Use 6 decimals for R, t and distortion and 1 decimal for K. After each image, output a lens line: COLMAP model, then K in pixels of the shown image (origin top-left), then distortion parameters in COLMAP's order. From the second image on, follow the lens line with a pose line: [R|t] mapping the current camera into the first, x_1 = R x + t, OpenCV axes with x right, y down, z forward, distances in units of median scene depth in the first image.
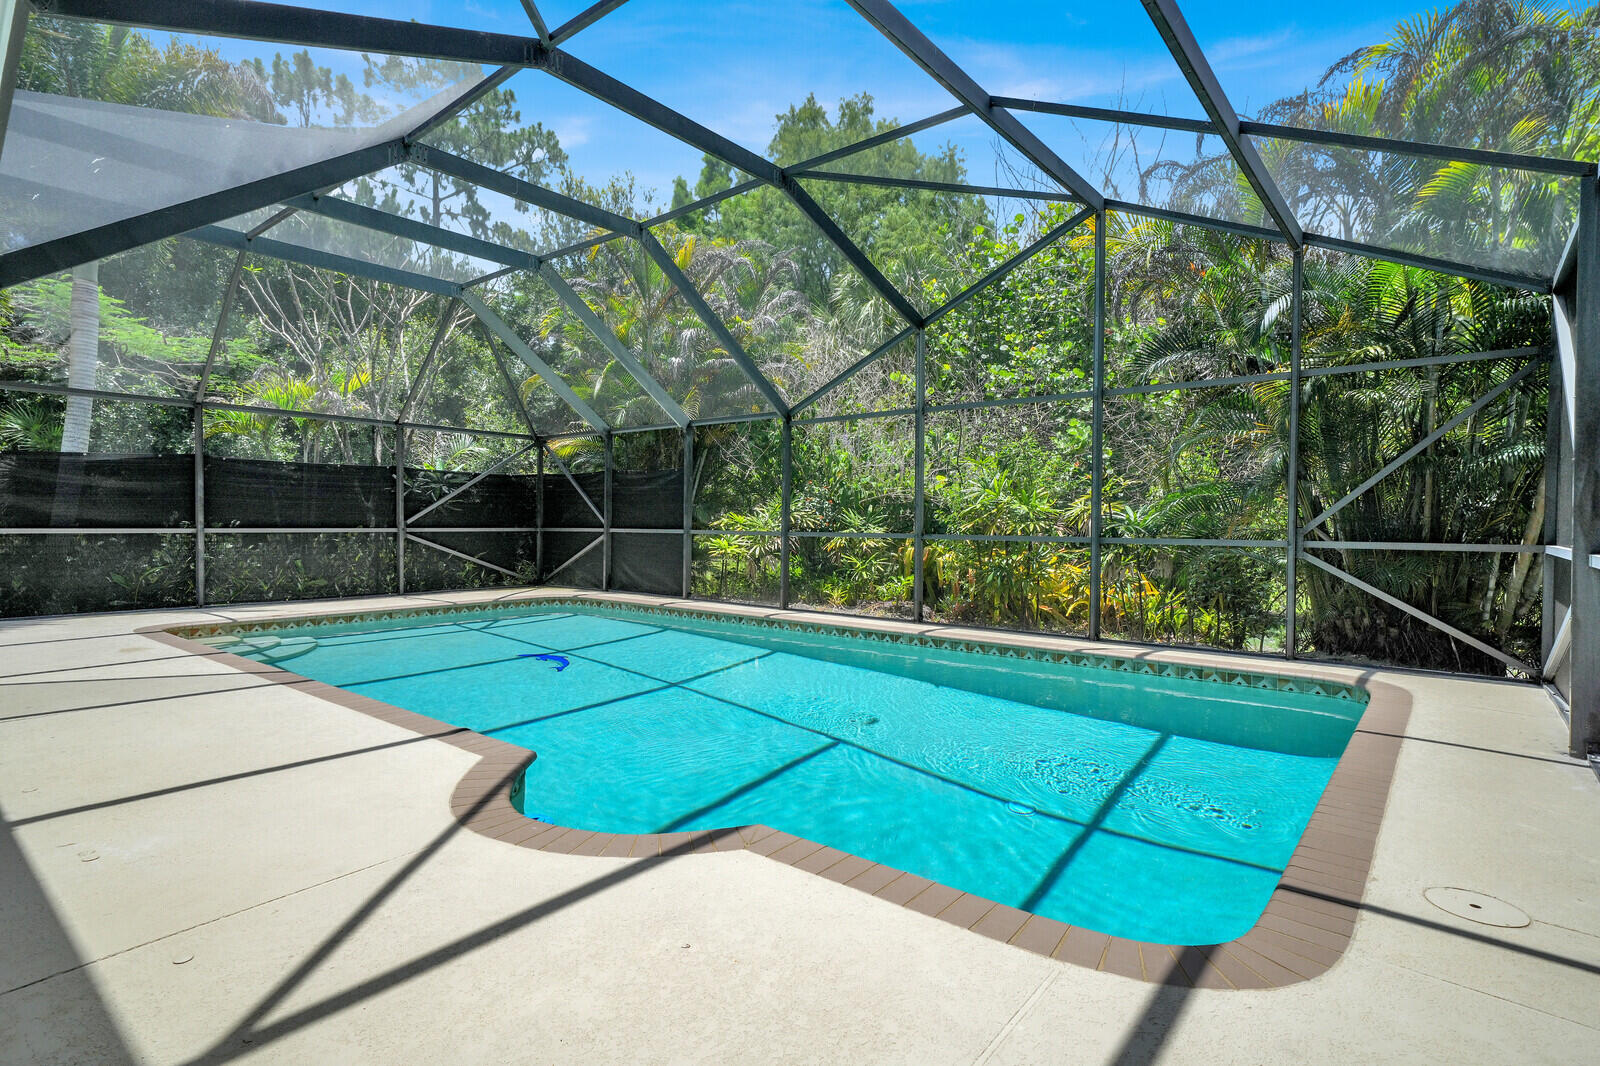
lens RADIAL K [[803.8, 0, 799.5], [0, 803.8, 534.5], [0, 0, 1]] dist [0.010902, 0.001573]
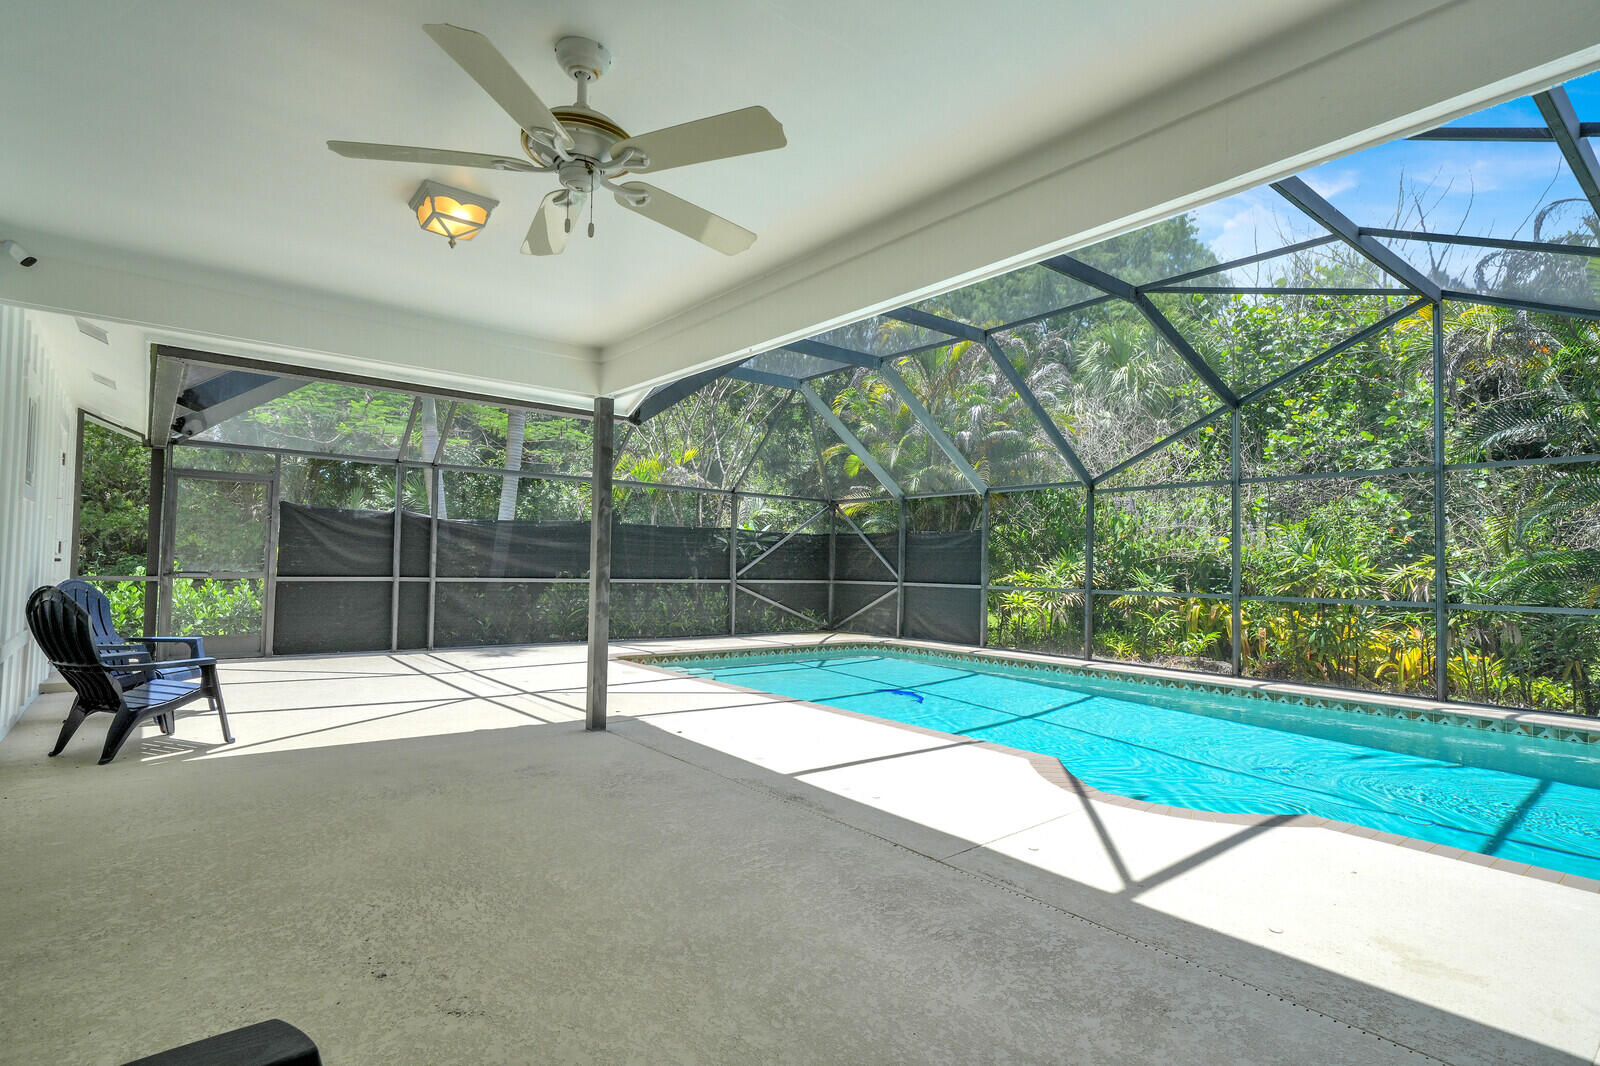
lens RADIAL K [[803.8, 0, 795.5], [0, 803.8, 534.7], [0, 0, 1]] dist [0.010902, 0.001573]
pose [[0.978051, 0.003773, -0.208332, -0.176596], [-0.016173, 0.998194, -0.057848, -0.007899], [0.207738, 0.059948, 0.976346, -0.163081]]
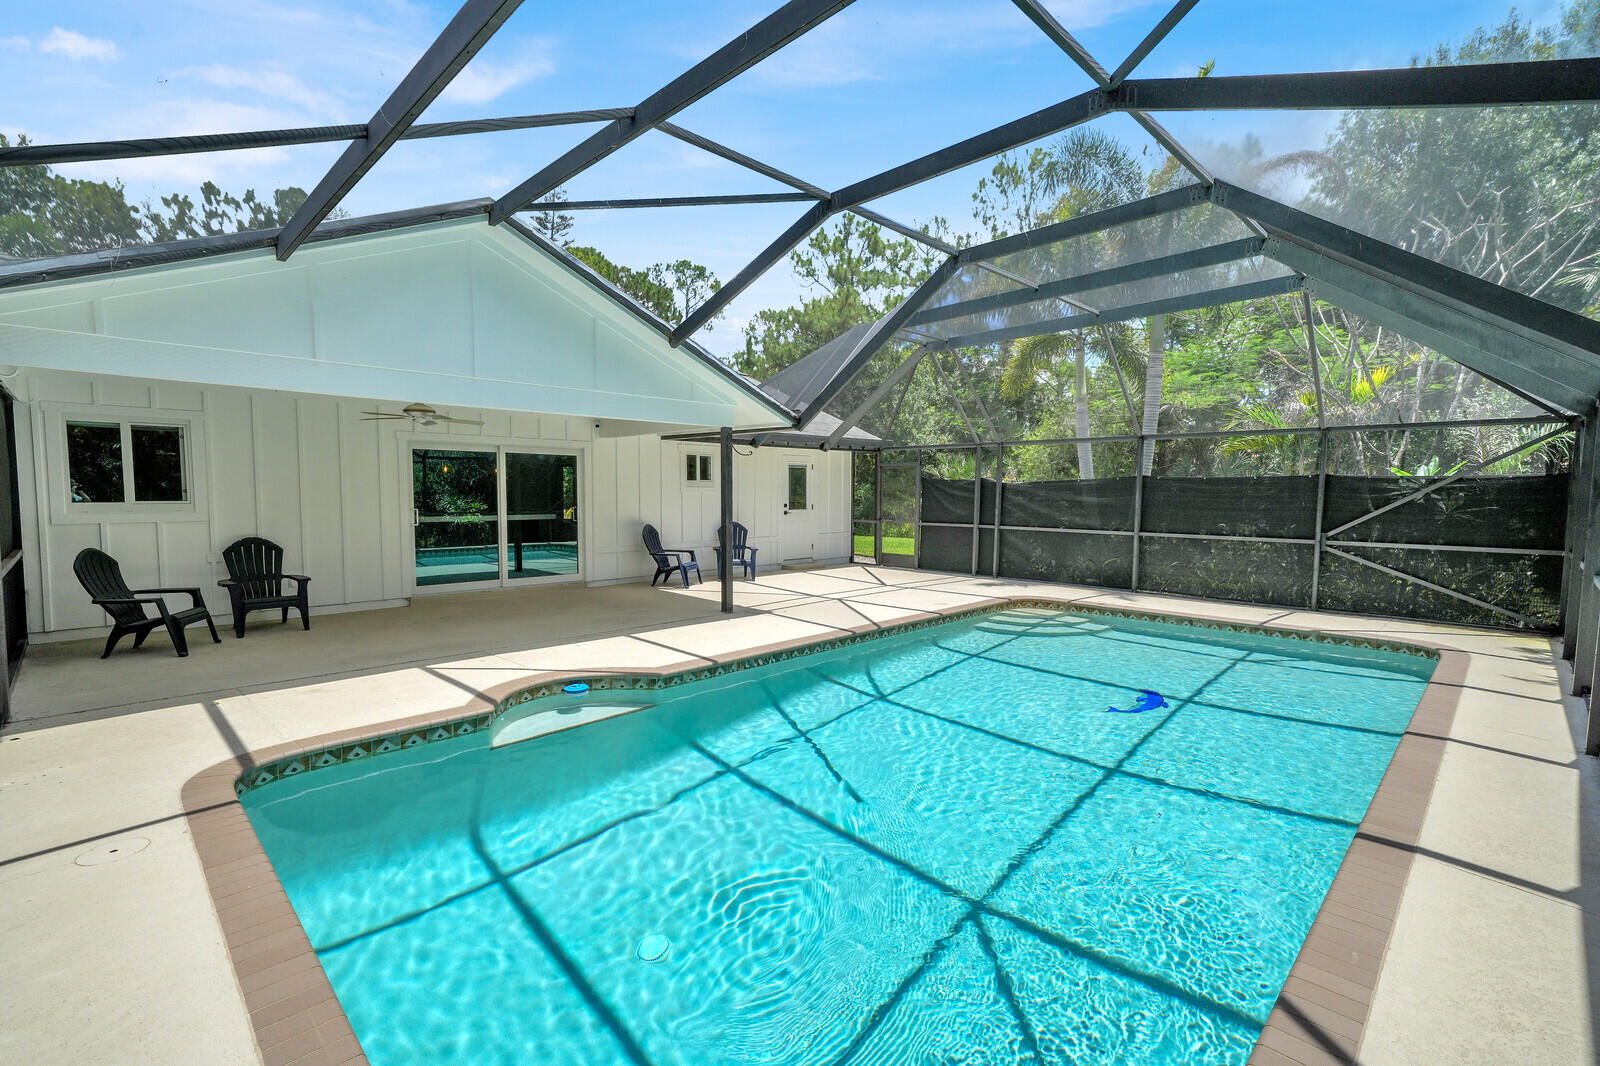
lens RADIAL K [[714.2, 0, 802.1], [0, 714.2, 539.2], [0, 0, 1]] dist [0.000168, 0.000228]
pose [[-0.098930, 0.059462, -0.993316, 0.451115], [-0.024978, 0.997750, 0.062216, -0.052113], [0.994781, 0.030966, -0.097222, 0.537428]]
